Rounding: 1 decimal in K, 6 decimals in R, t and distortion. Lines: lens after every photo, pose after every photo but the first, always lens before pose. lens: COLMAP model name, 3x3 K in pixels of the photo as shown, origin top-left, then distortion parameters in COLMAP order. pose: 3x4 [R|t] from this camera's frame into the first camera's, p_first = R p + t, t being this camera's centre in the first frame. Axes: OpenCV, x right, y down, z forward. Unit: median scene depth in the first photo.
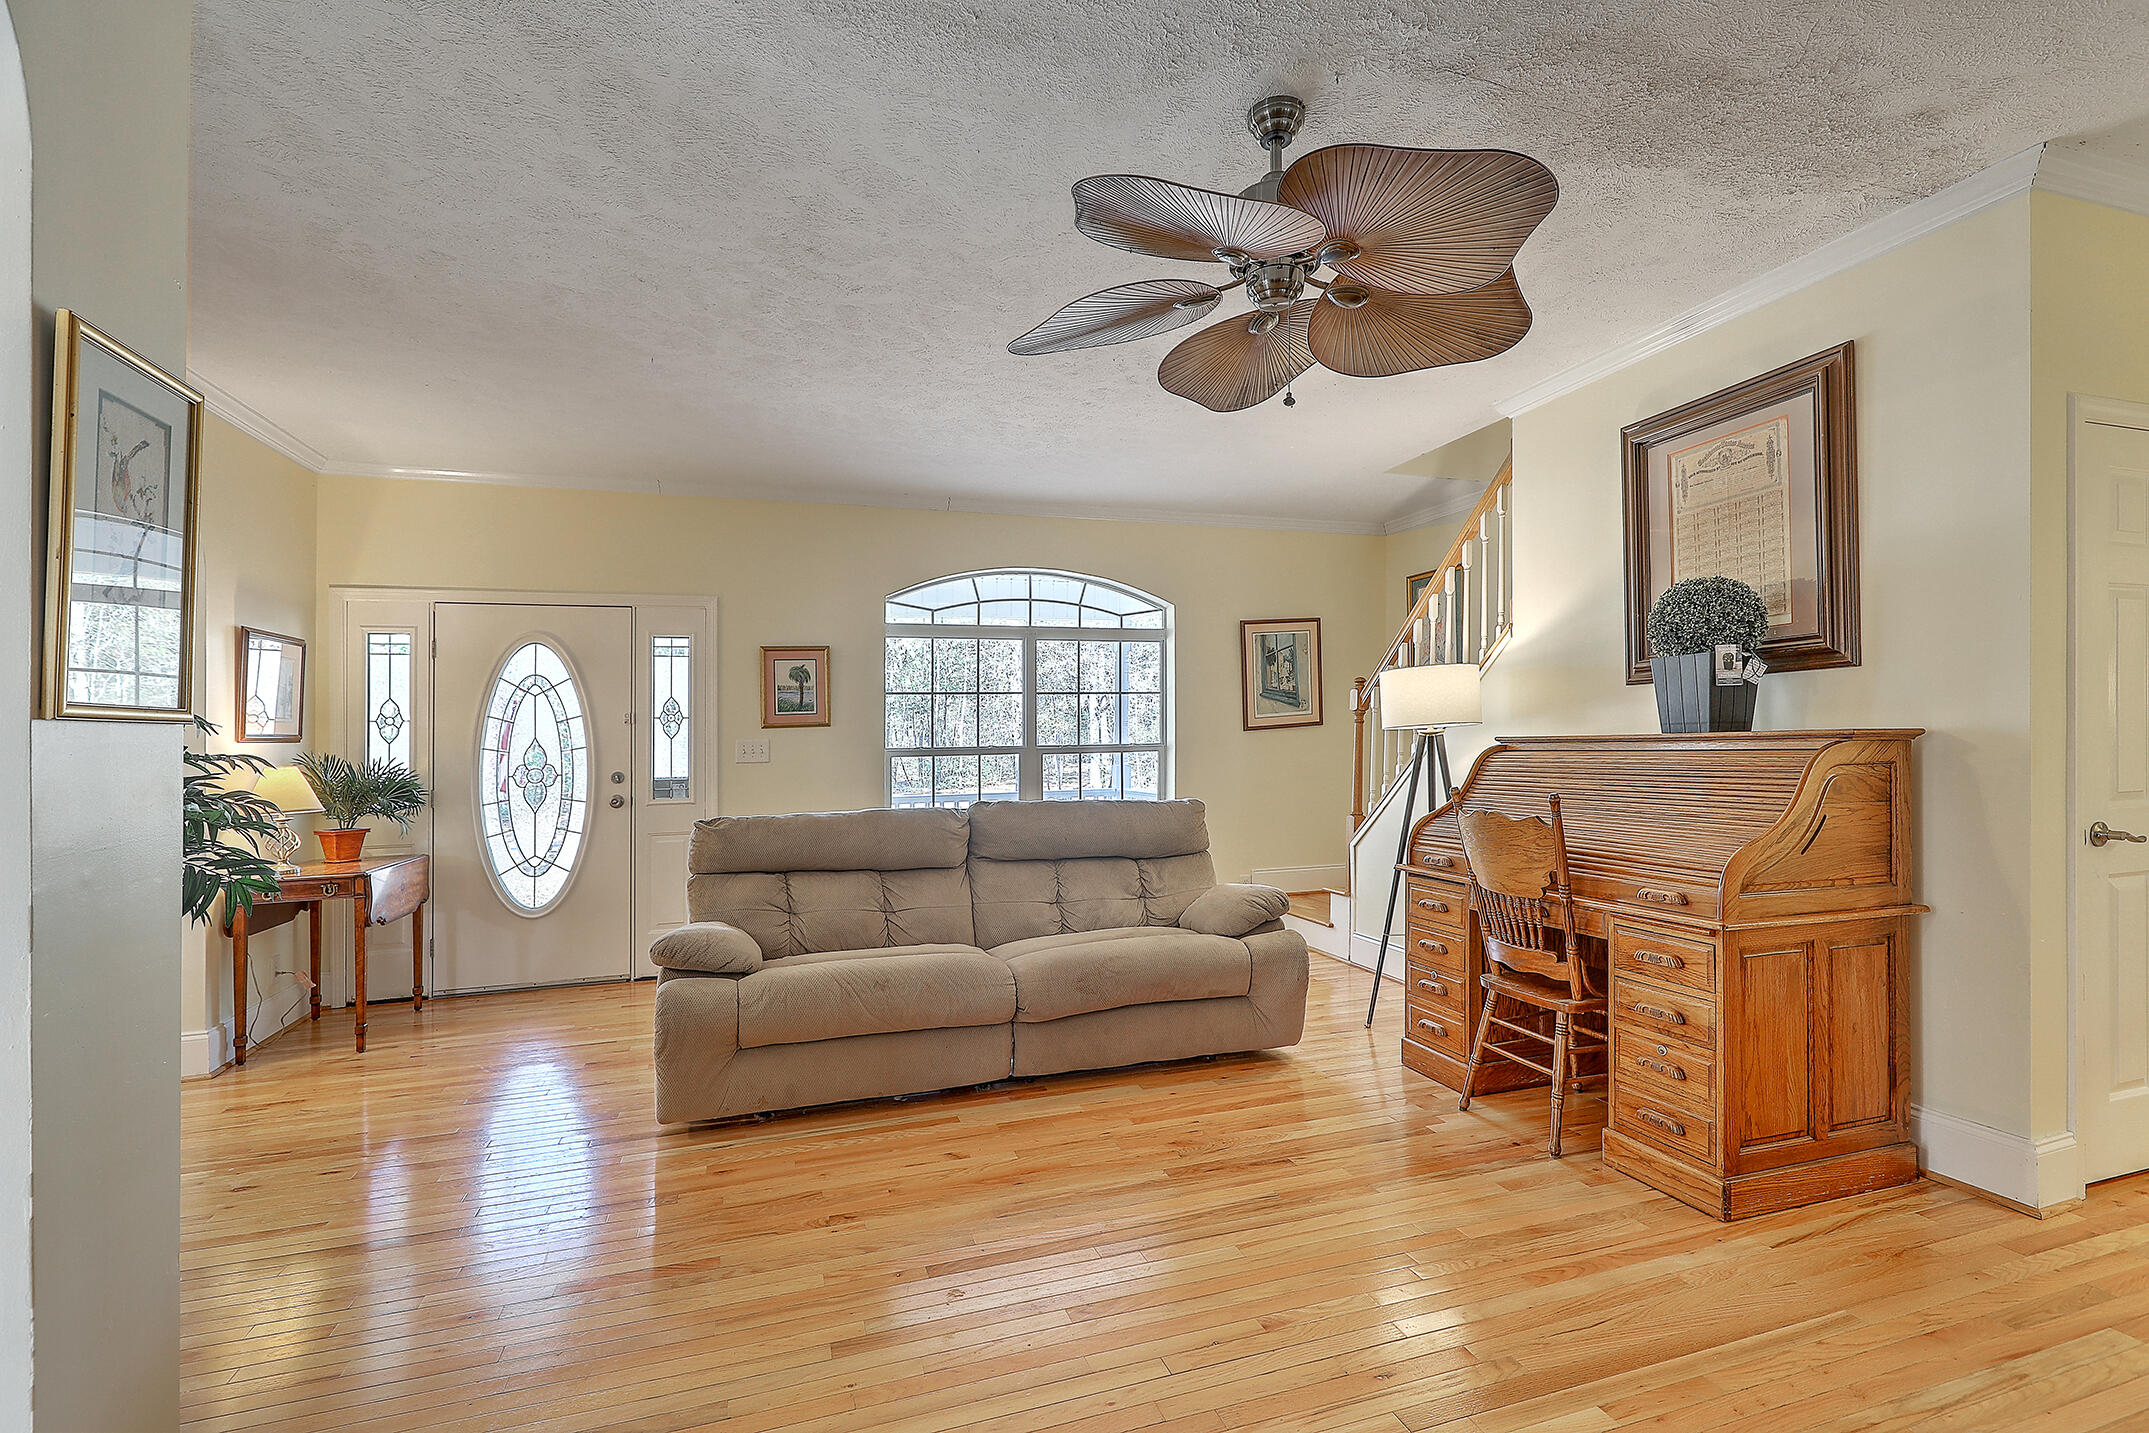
lens RADIAL K [[985.5, 0, 1078.1], [0, 985.5, 726.7], [0, 0, 1]] dist [-0.000426, -0.000213]
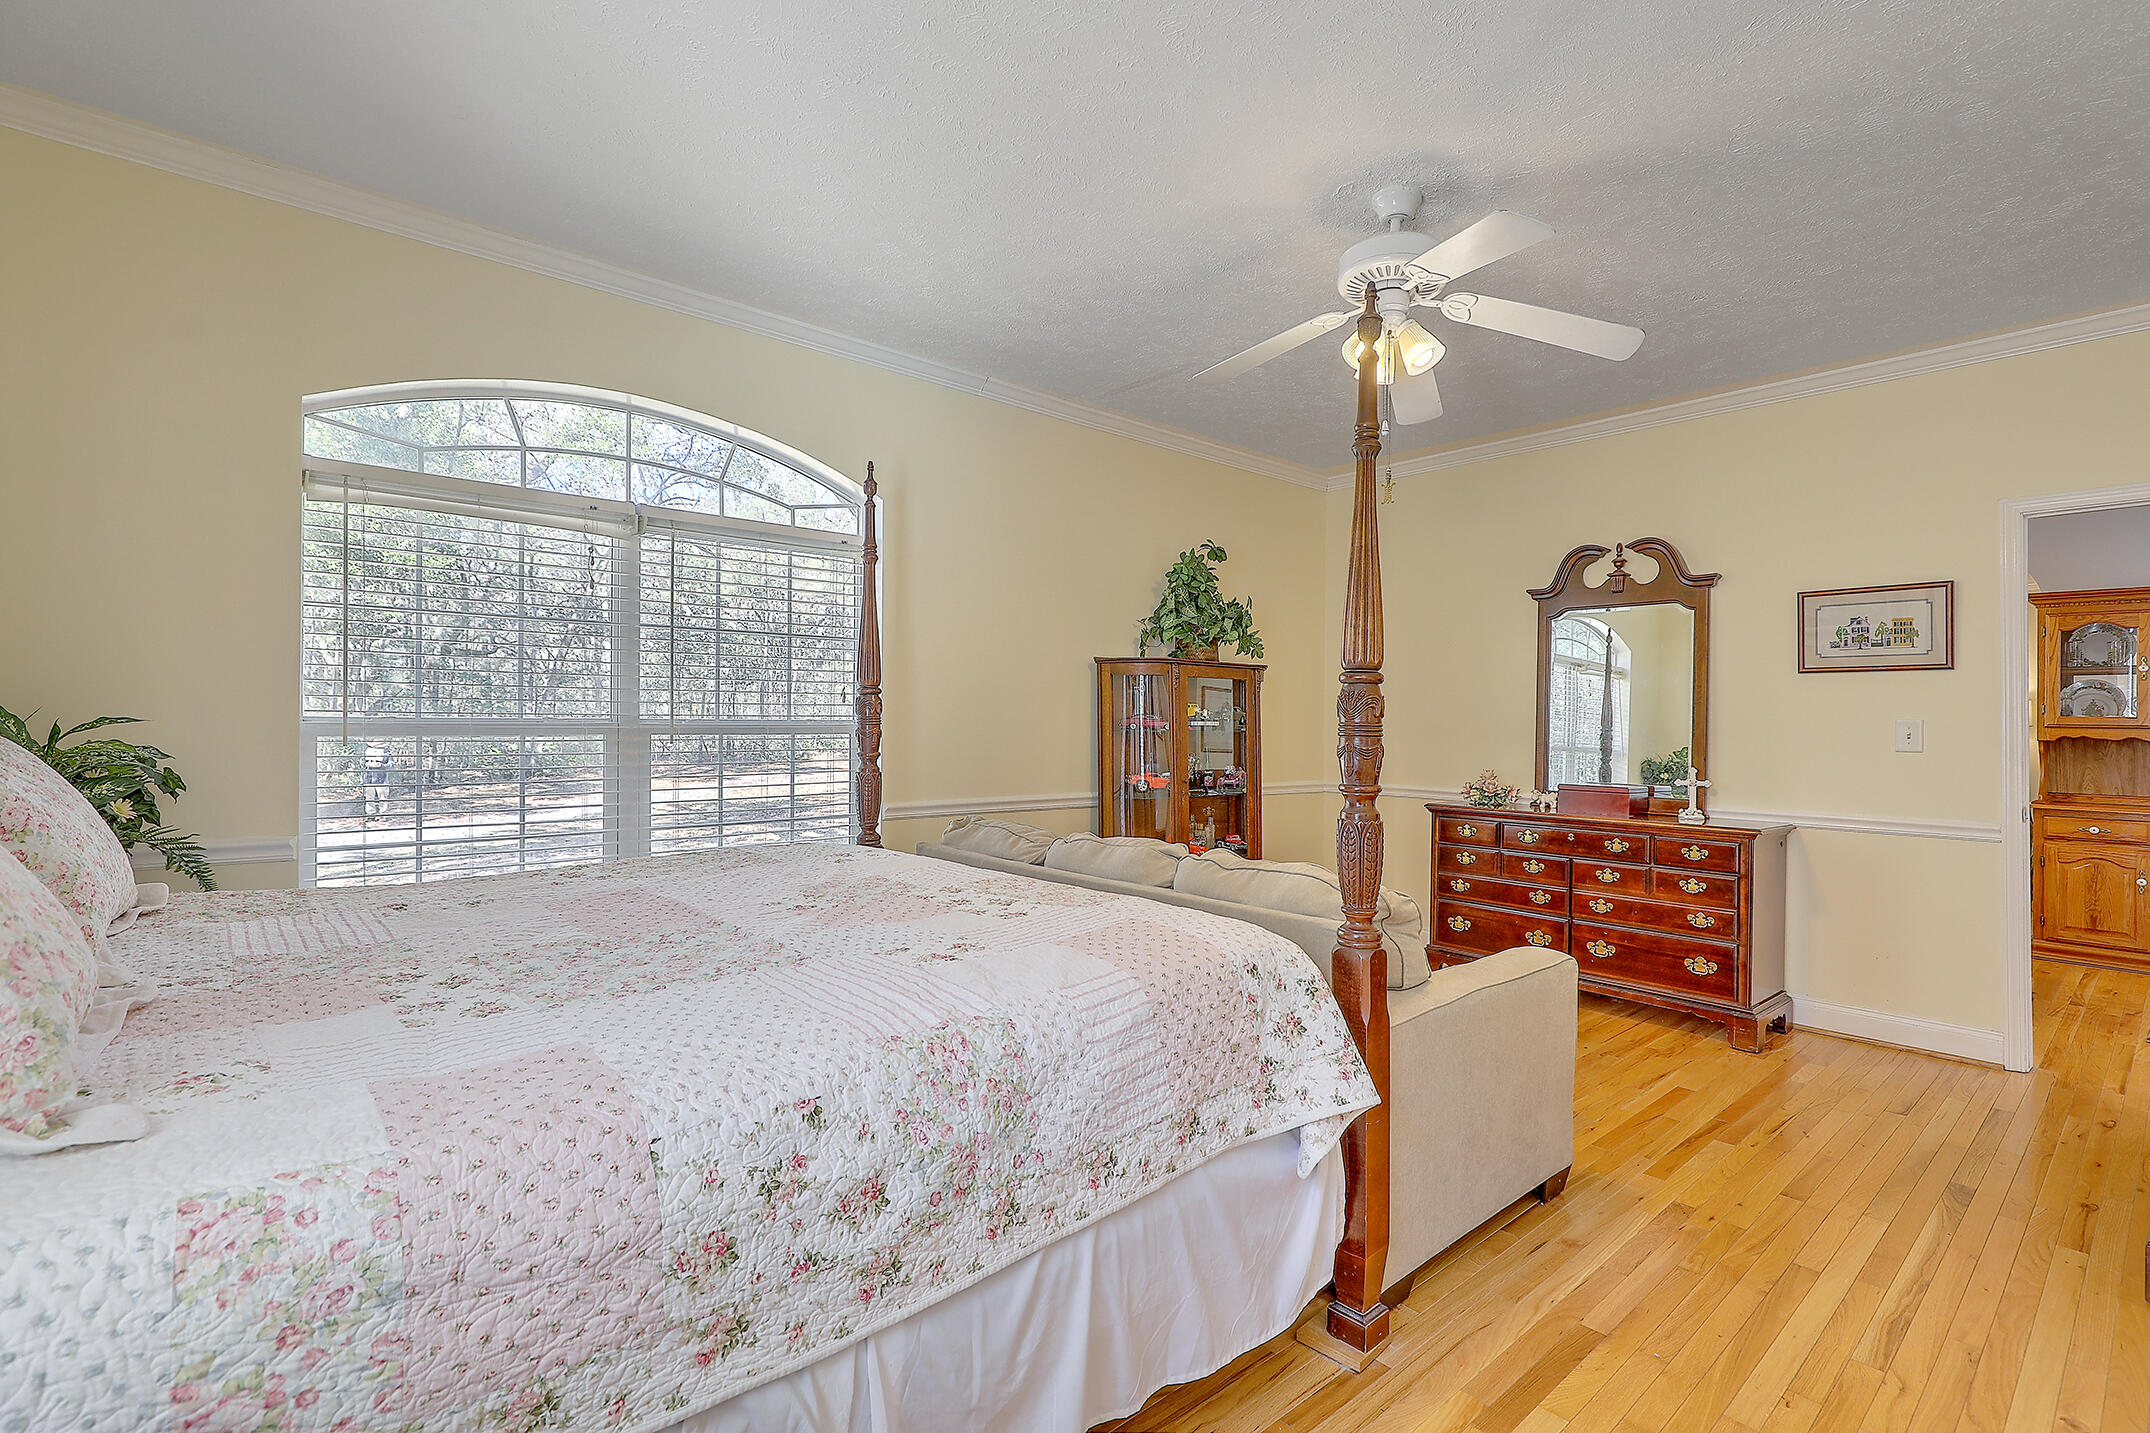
lens RADIAL K [[986.0, 0, 1078.6], [0, 986.0, 726.7], [0, 0, 1]] dist [-0.000426, -0.000213]
pose [[0.921725, 0.023774, 0.387115, -0.030469], [-0.031250, 0.999427, 0.013028, 0.010671], [-0.386583, -0.024105, 0.921940, 0.432203]]
